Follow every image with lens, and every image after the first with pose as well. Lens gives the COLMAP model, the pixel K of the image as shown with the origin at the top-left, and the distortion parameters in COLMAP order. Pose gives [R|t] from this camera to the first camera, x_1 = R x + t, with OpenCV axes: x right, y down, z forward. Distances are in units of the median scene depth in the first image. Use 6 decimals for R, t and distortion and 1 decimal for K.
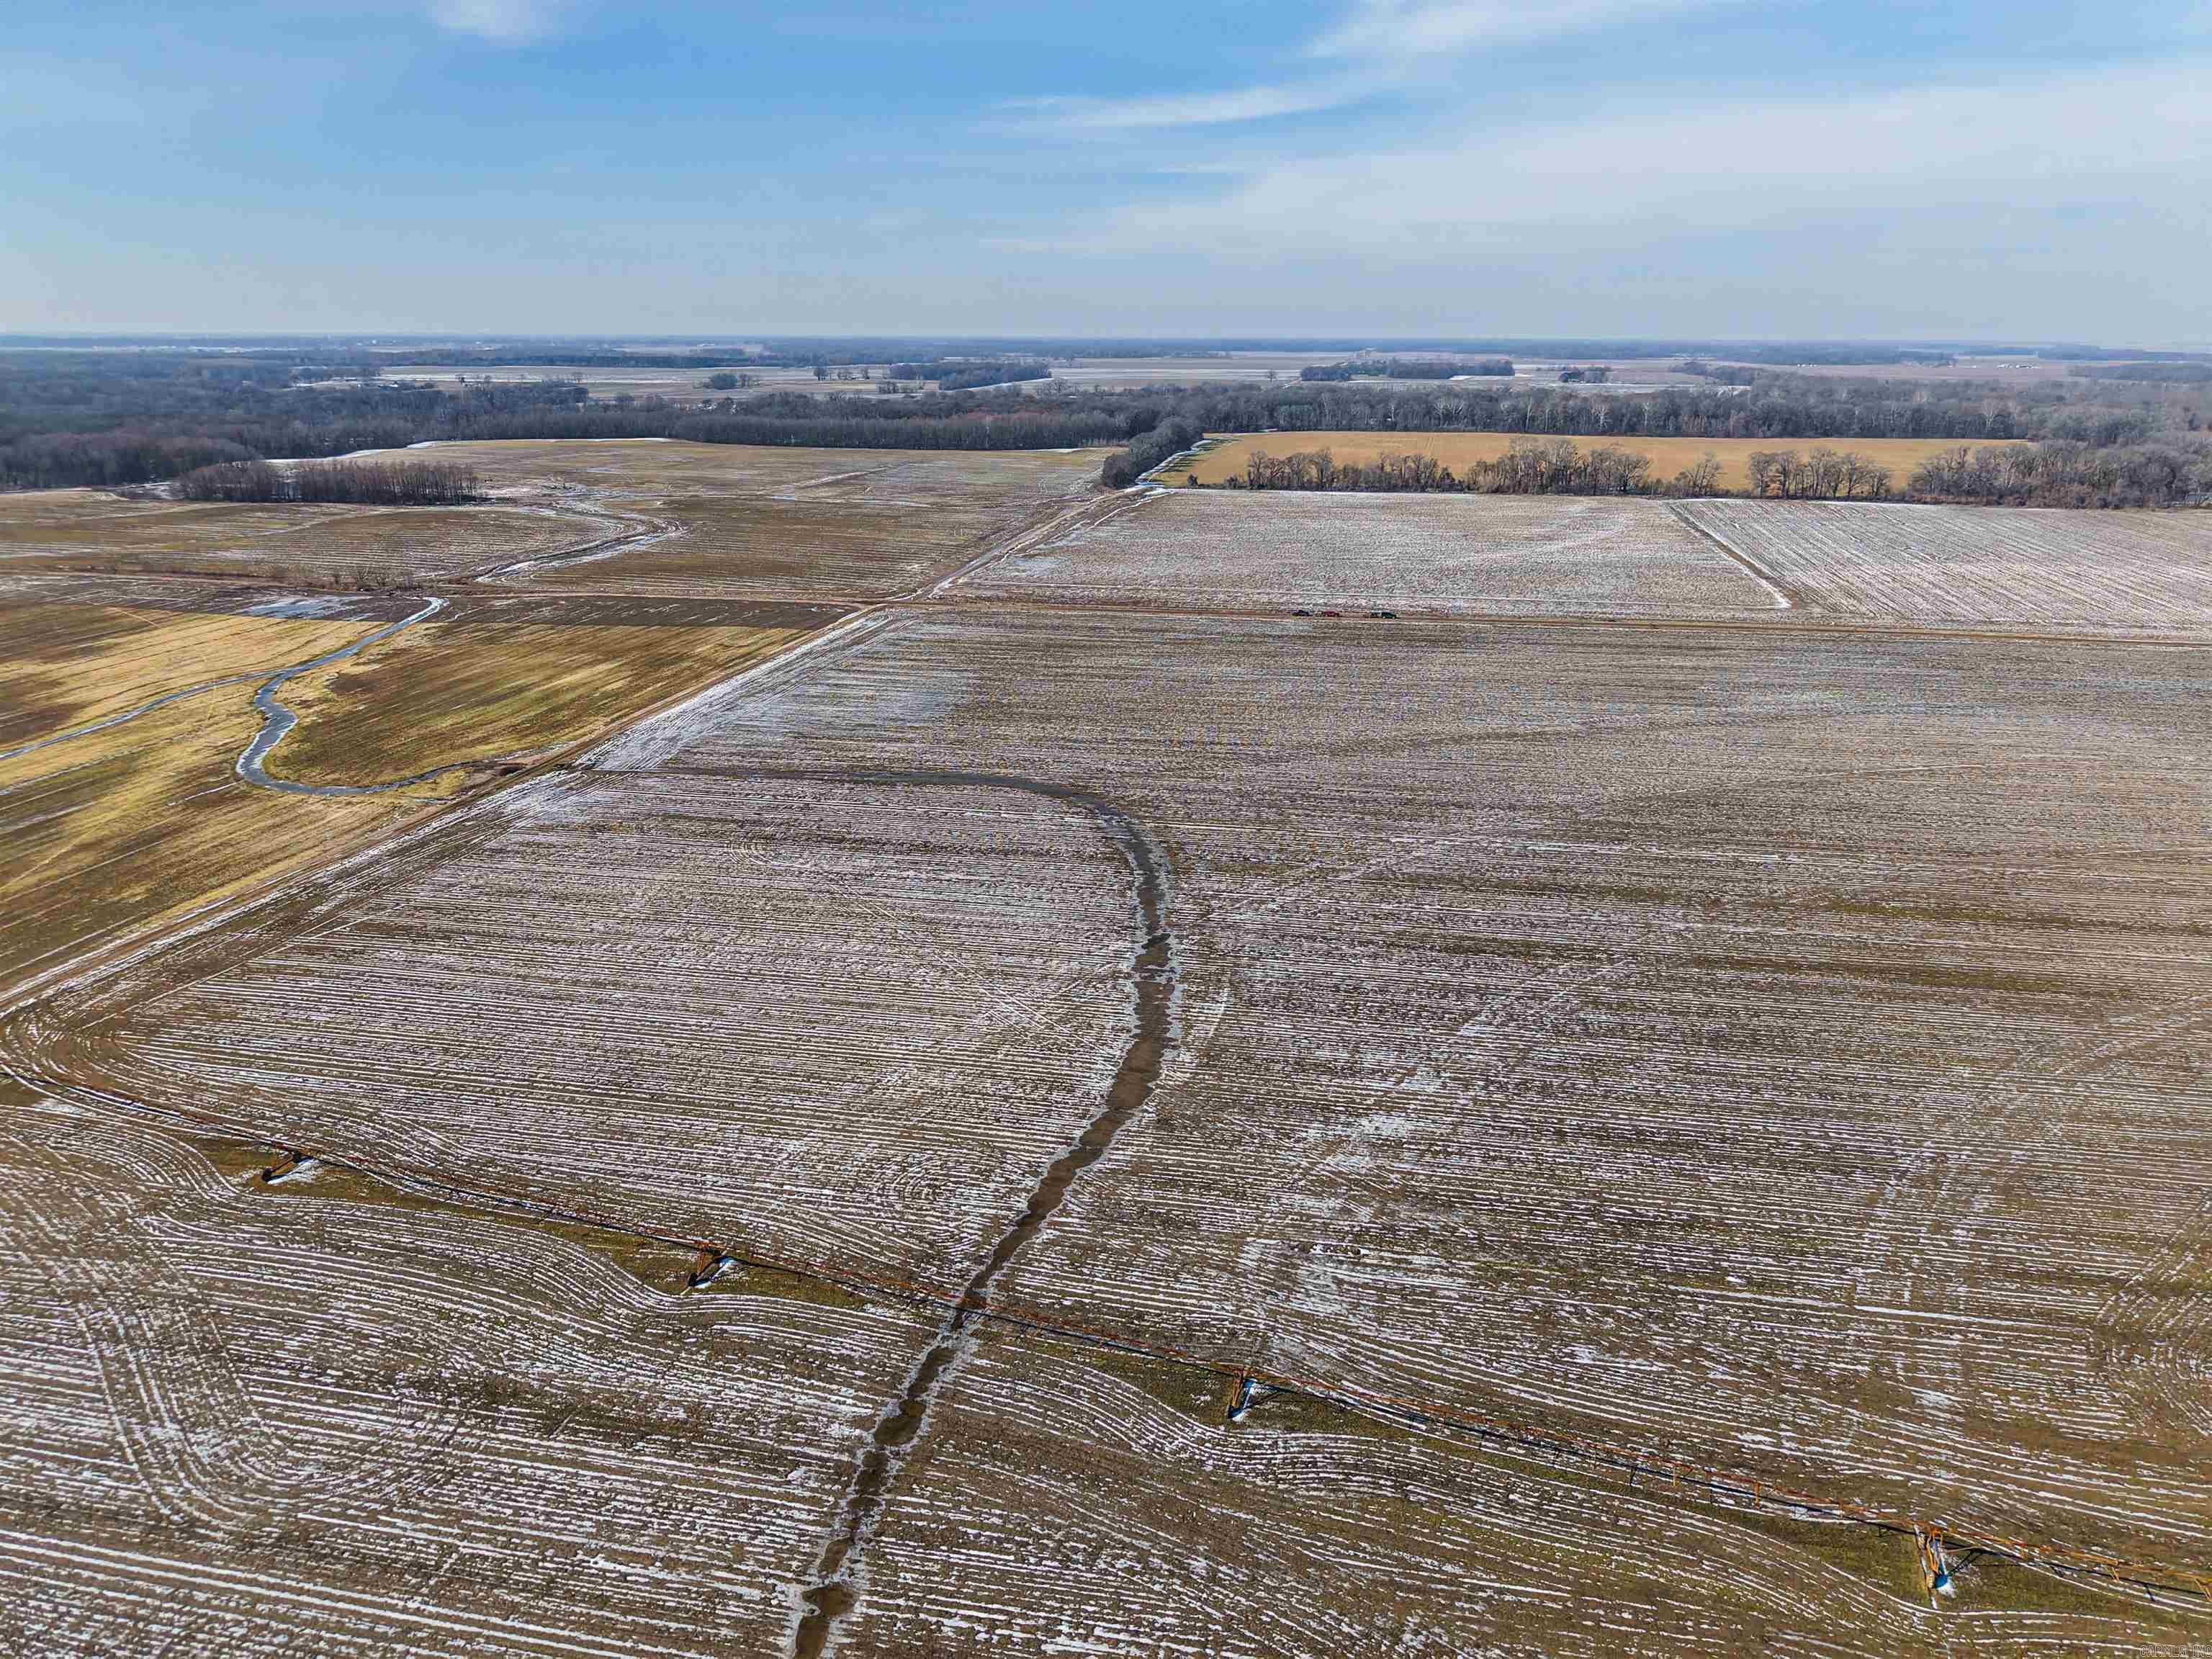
lens RADIAL K [[1482.7, 0, 1107.1], [0, 1482.7, 828.1], [0, 0, 1]] dist [0.016868, -0.019011]
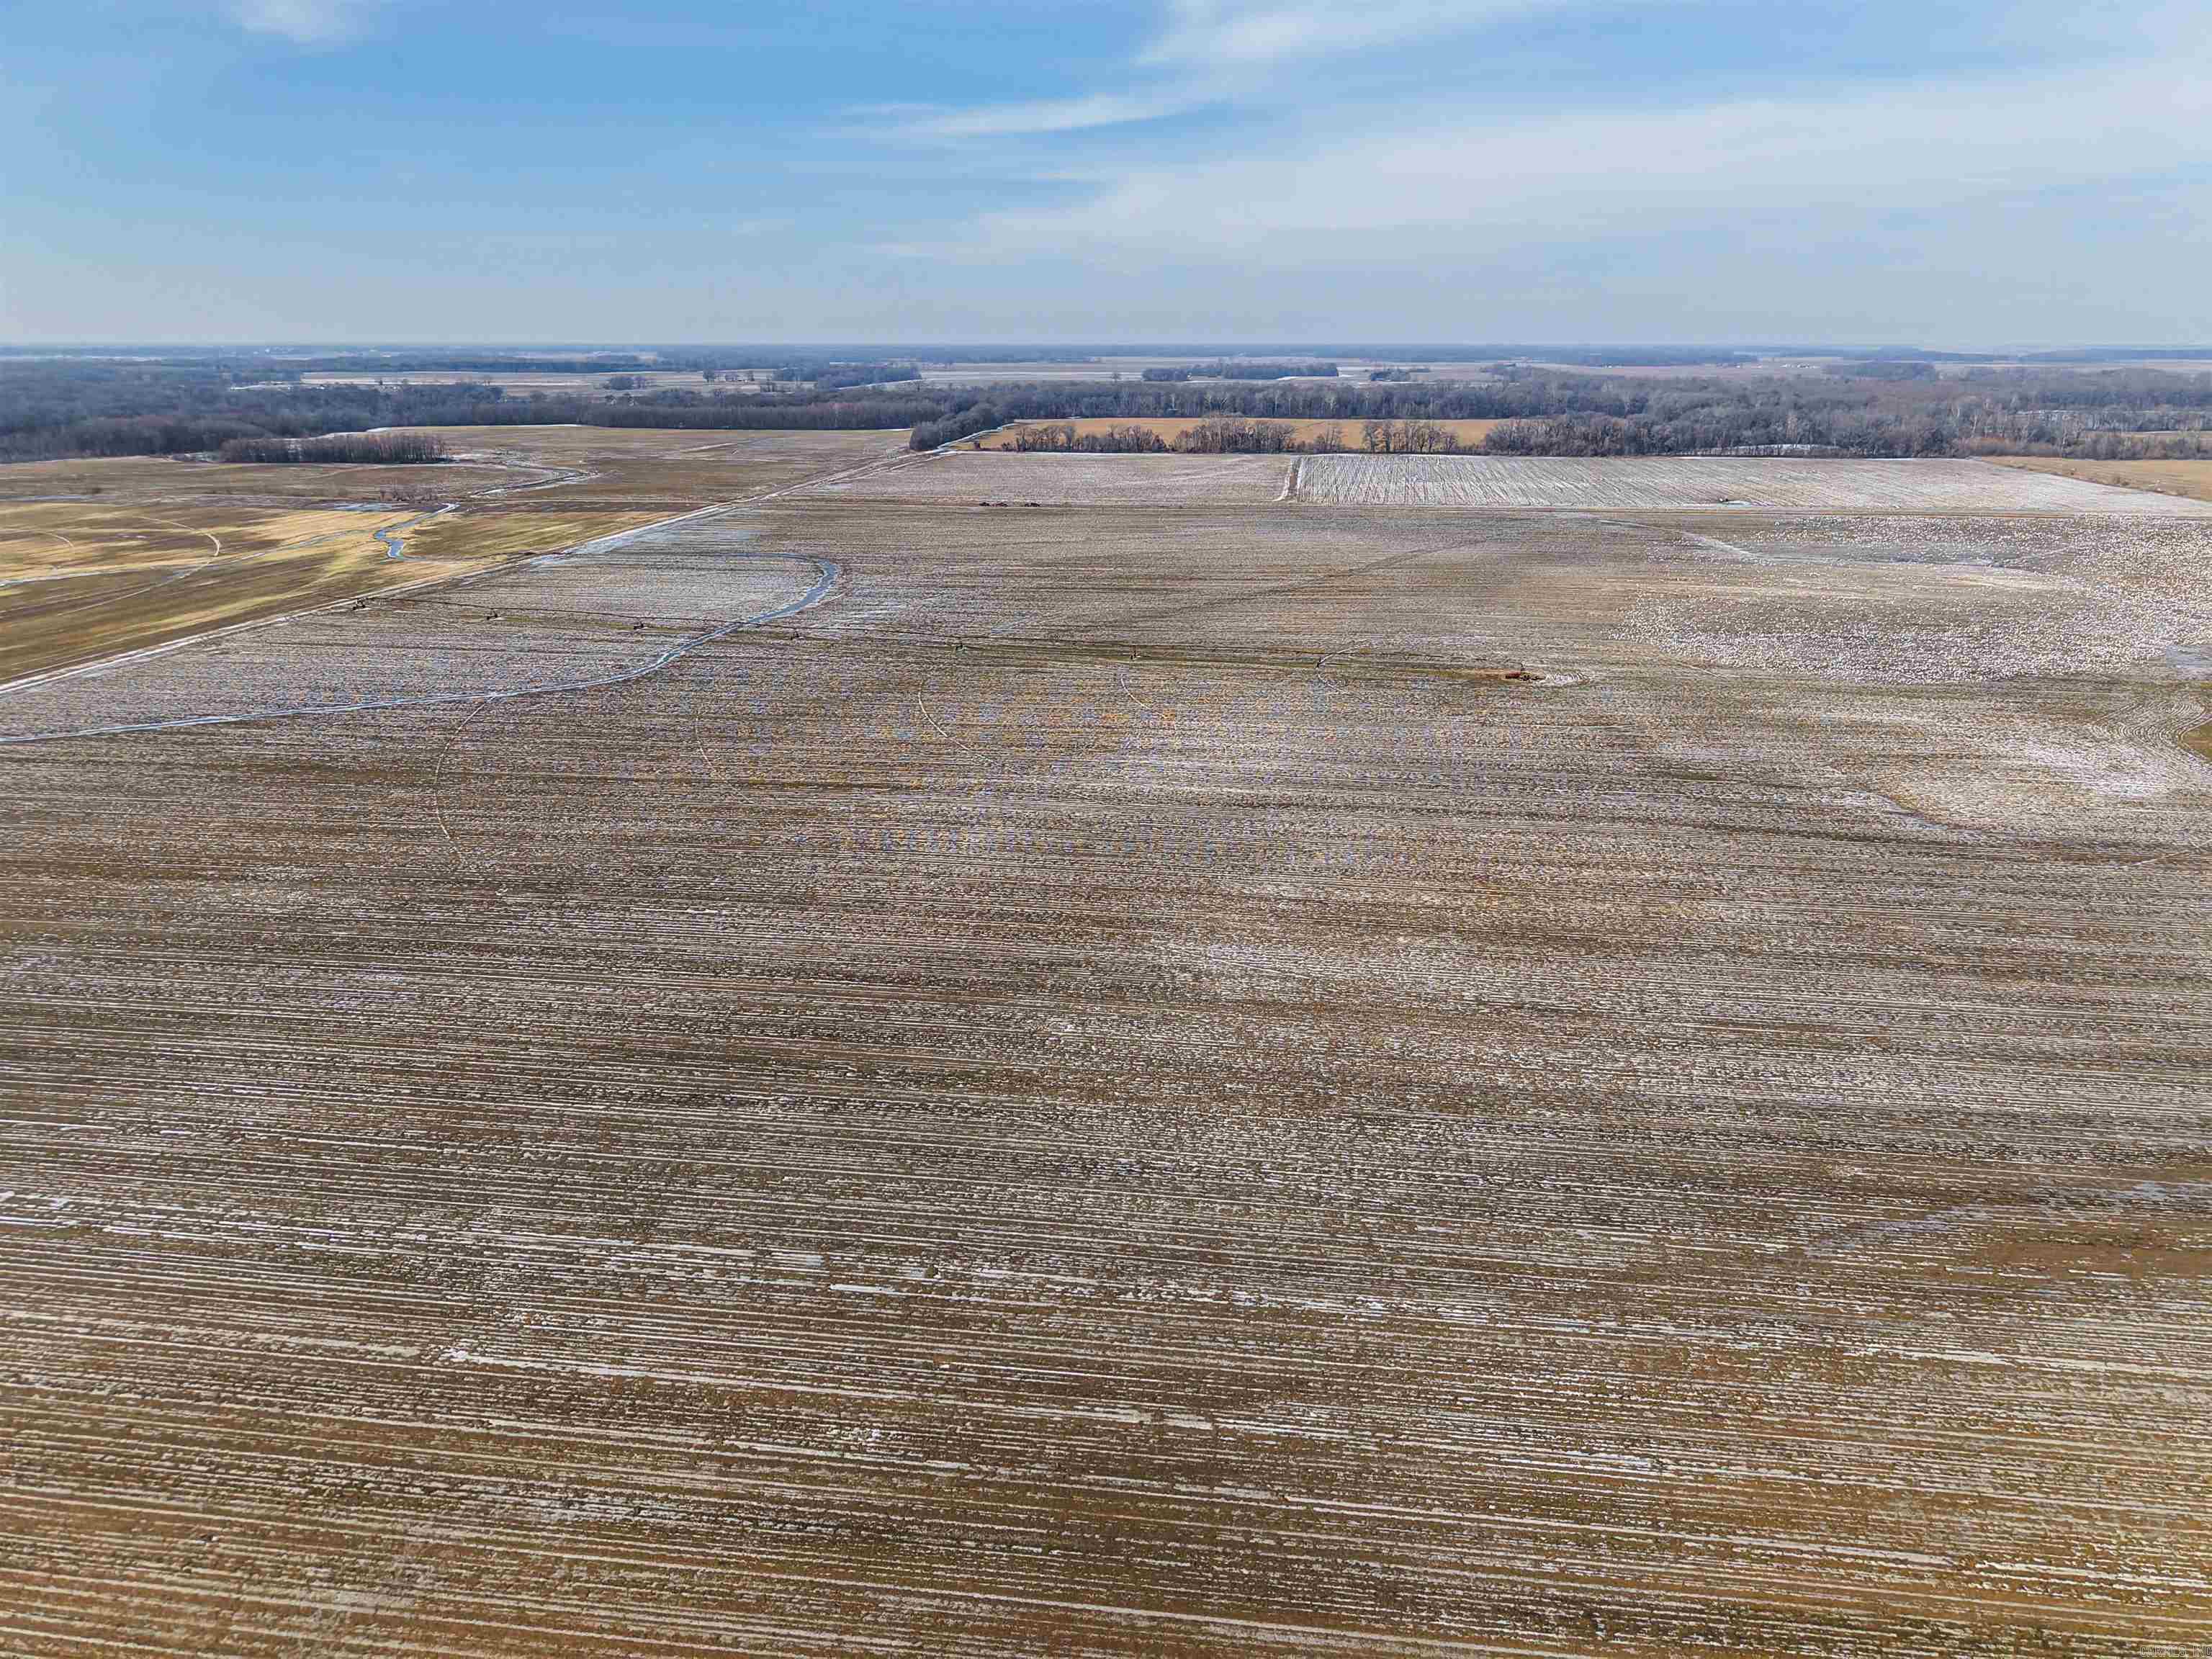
lens RADIAL K [[1482.7, 0, 1107.1], [0, 1482.7, 828.1], [0, 0, 1]] dist [0.016868, -0.019011]
pose [[0.997975, -0.023058, 0.059288, 0.285945], [0.023303, 0.999722, -0.003458, 0.405052], [-0.059192, 0.004833, 0.998235, -1.196682]]
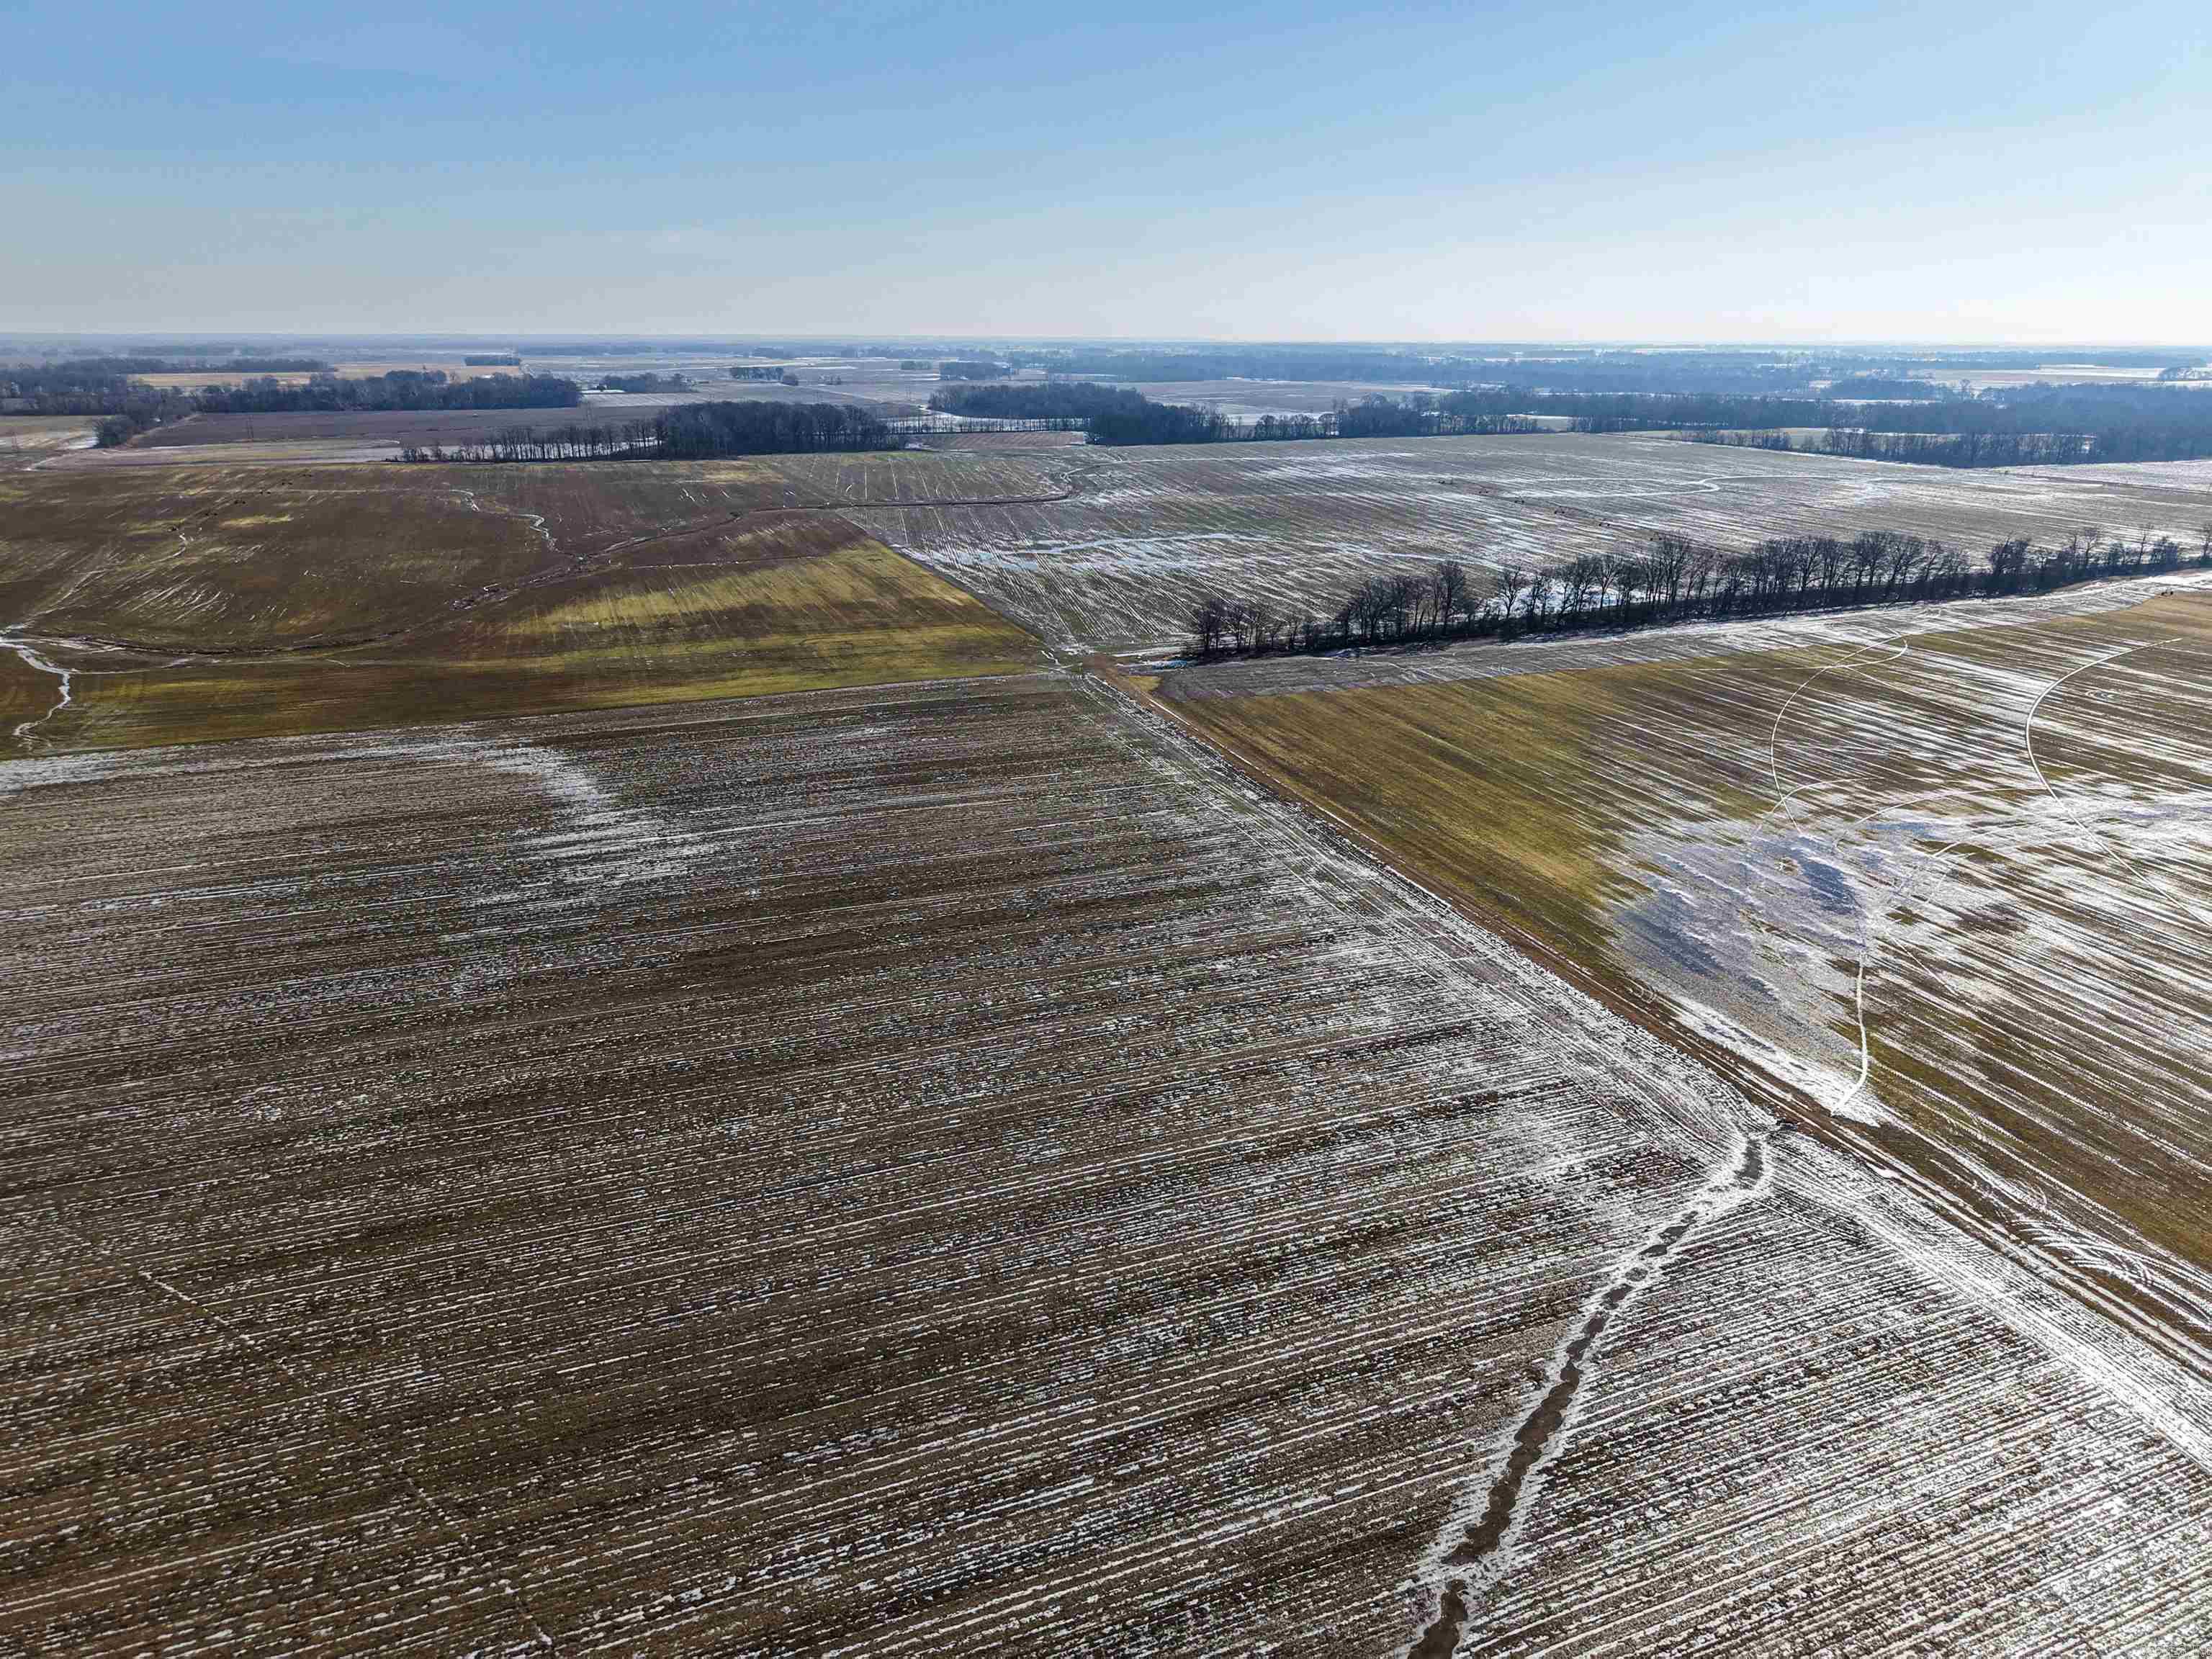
lens RADIAL K [[1482.7, 0, 1107.1], [0, 1482.7, 828.1], [0, 0, 1]] dist [0.016868, -0.019011]
pose [[-0.841761, 0.165450, -0.513873, -0.130551], [-0.176297, 0.815445, 0.551334, -0.095747], [0.510253, 0.554686, -0.657241, 0.245581]]
